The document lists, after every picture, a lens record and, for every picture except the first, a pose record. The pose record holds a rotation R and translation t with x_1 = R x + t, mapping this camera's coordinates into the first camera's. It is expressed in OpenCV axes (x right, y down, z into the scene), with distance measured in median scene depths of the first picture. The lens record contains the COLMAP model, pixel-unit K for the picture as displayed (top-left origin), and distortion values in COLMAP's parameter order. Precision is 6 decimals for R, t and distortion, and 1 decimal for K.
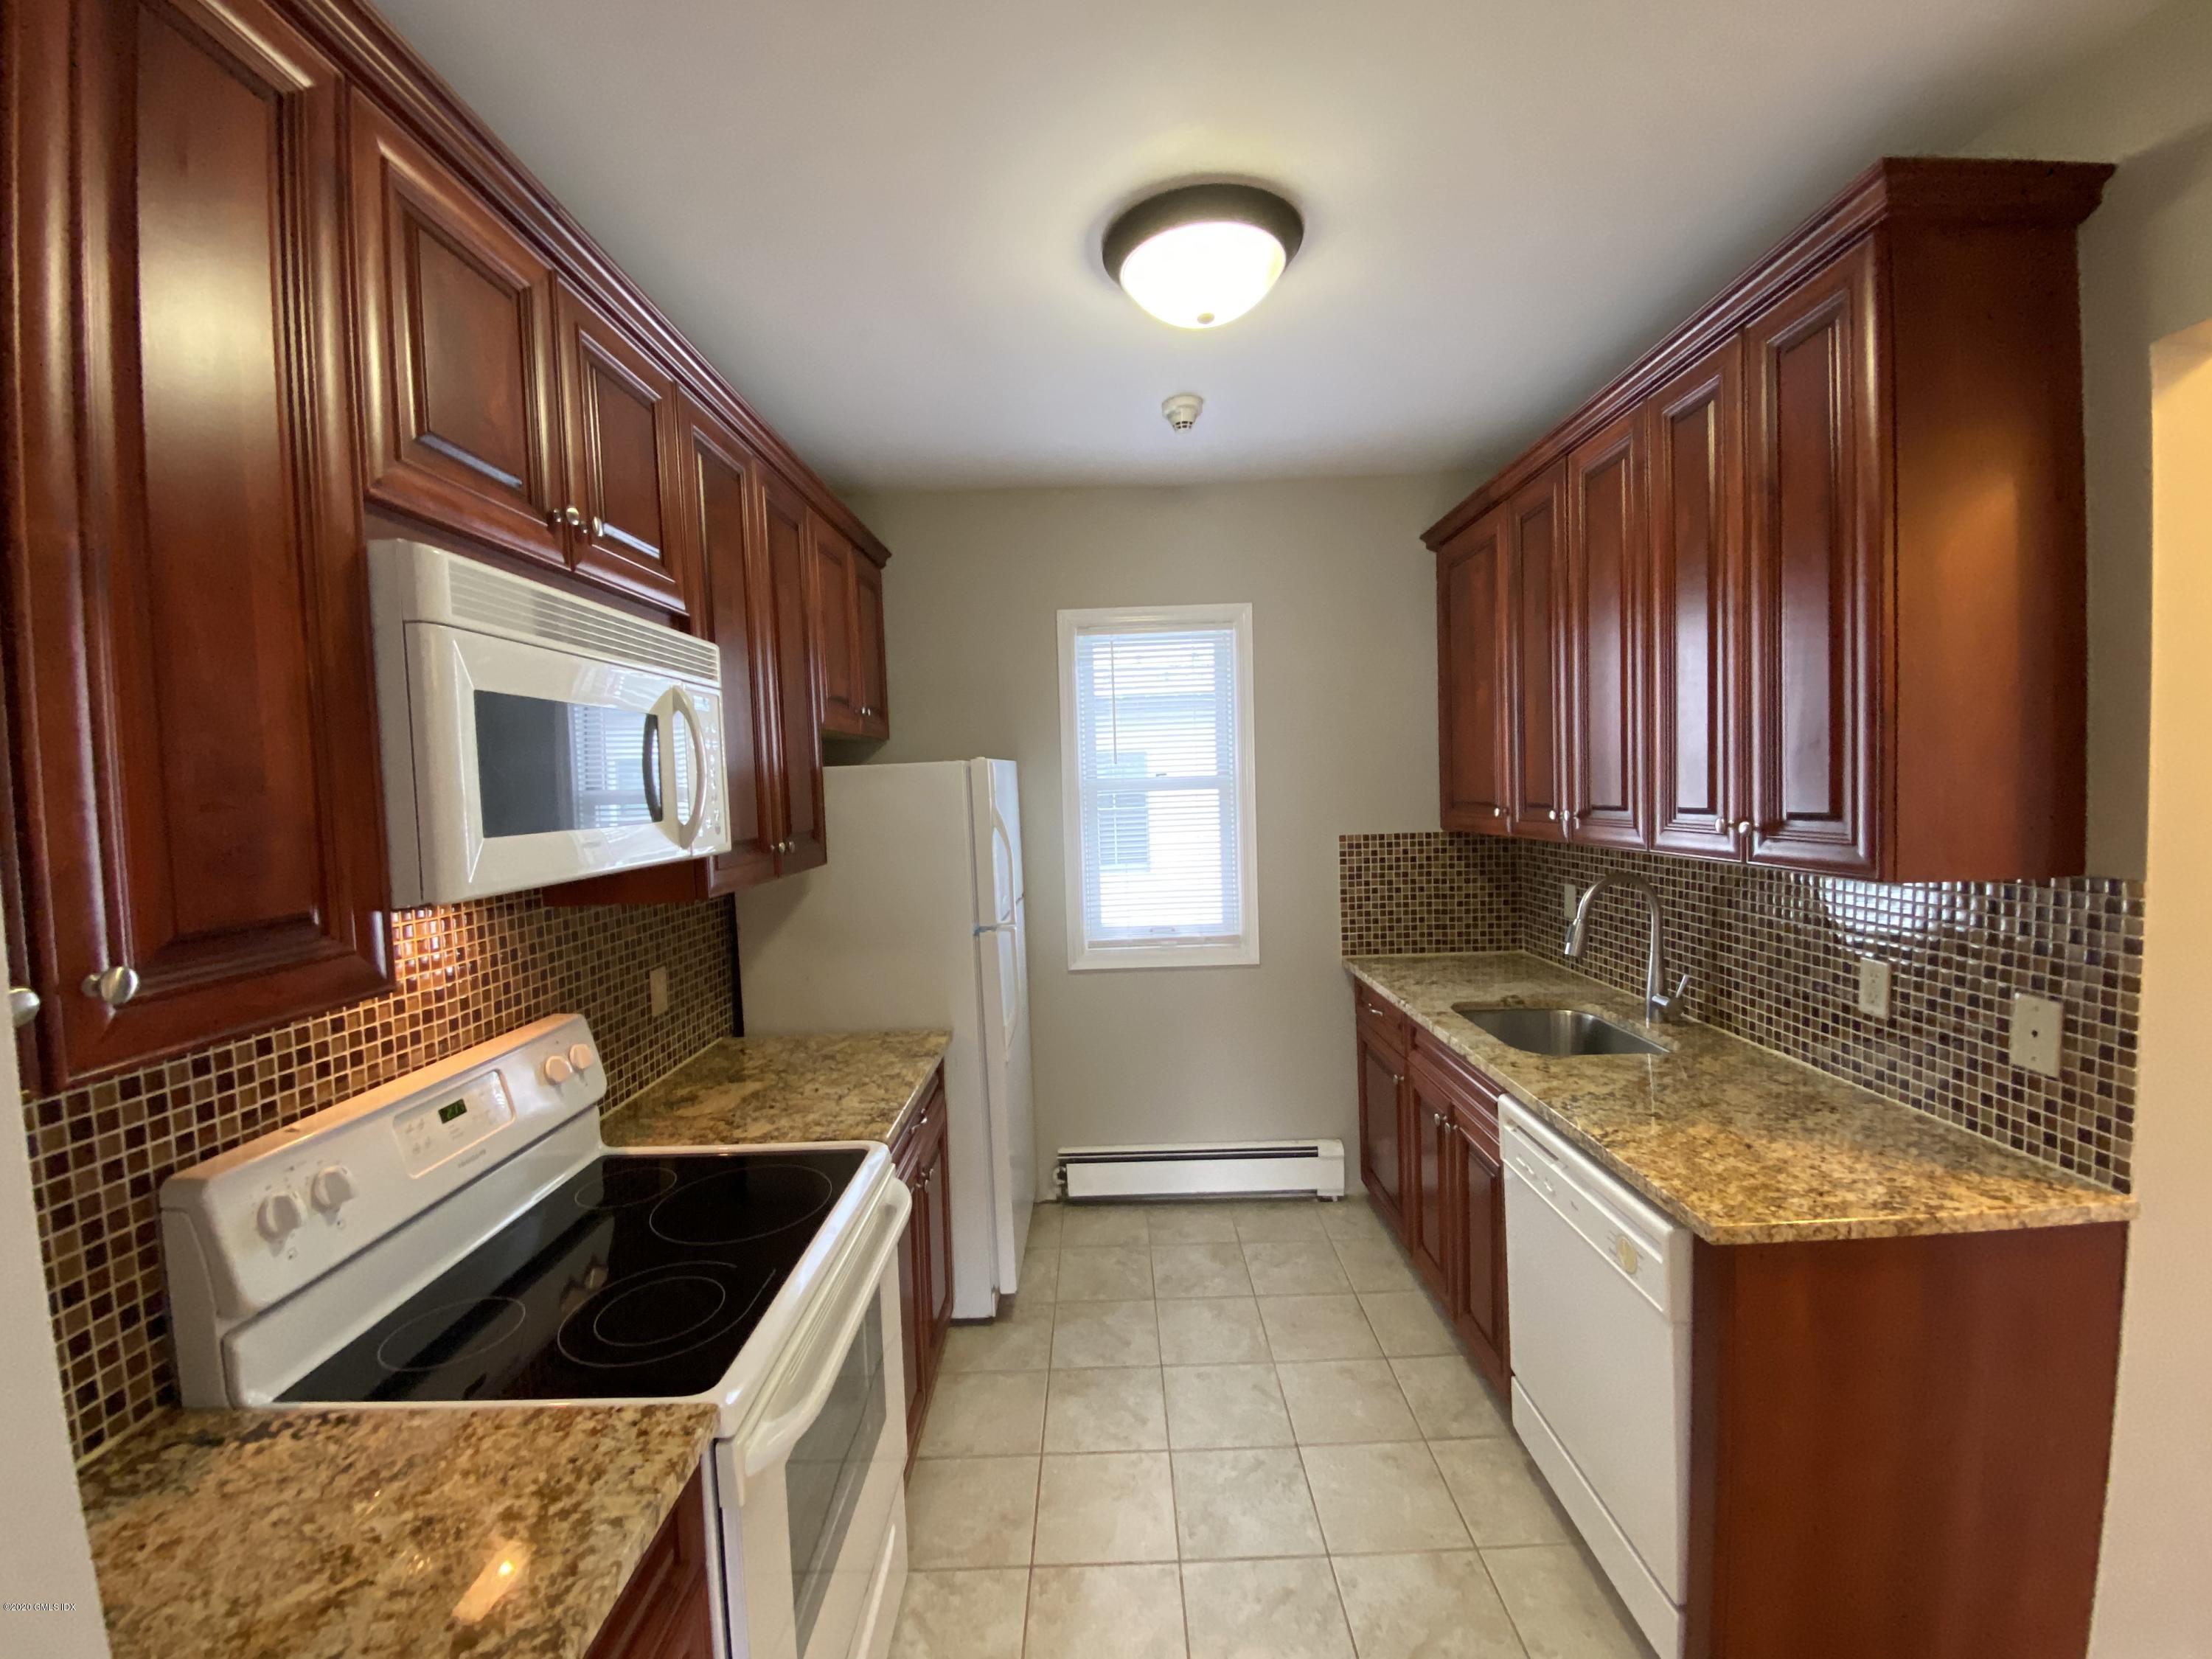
lens RADIAL K [[900.3, 0, 1105.0], [0, 900.3, 813.4], [0, 0, 1]] dist [0.034674, -0.027605]
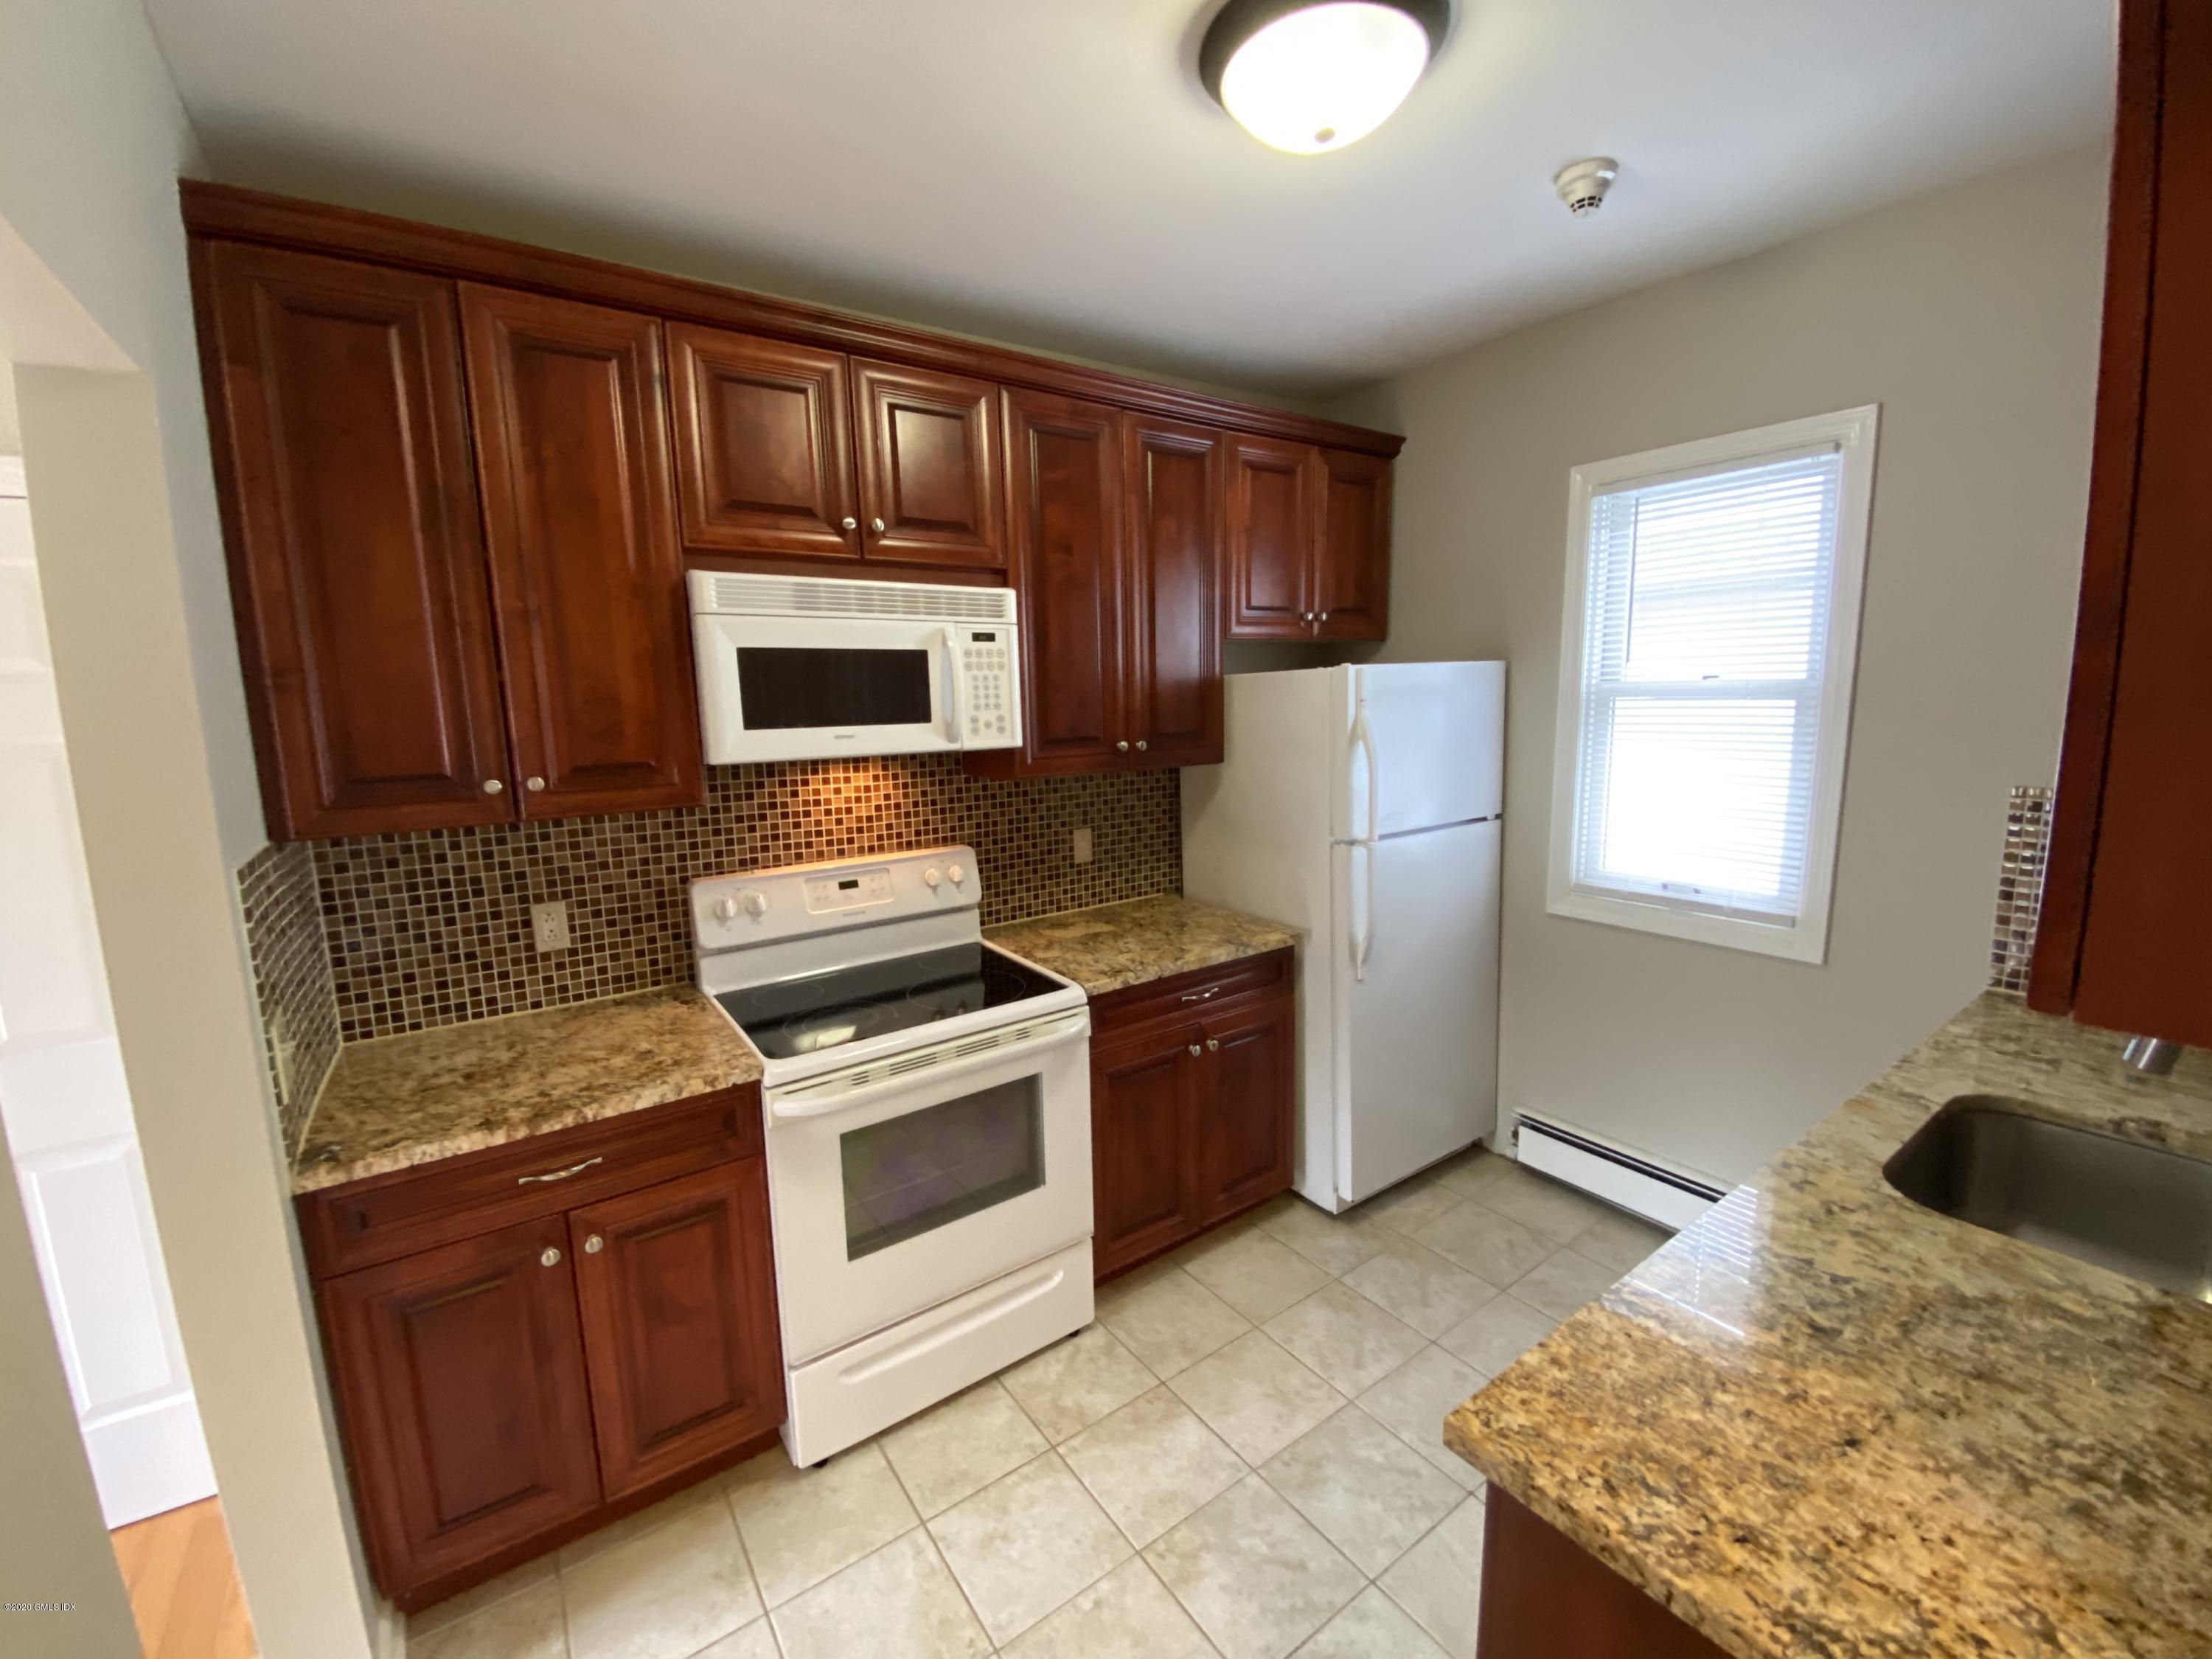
lens RADIAL K [[899.0, 0, 1105.2], [0, 899.0, 804.9], [0, 0, 1]] dist [0.046650, -0.027814]
pose [[0.574903, 0.120154, -0.809352, 0.717993], [-0.023807, 0.991197, 0.130240, -0.046443], [0.817875, -0.055607, 0.572702, 0.317471]]
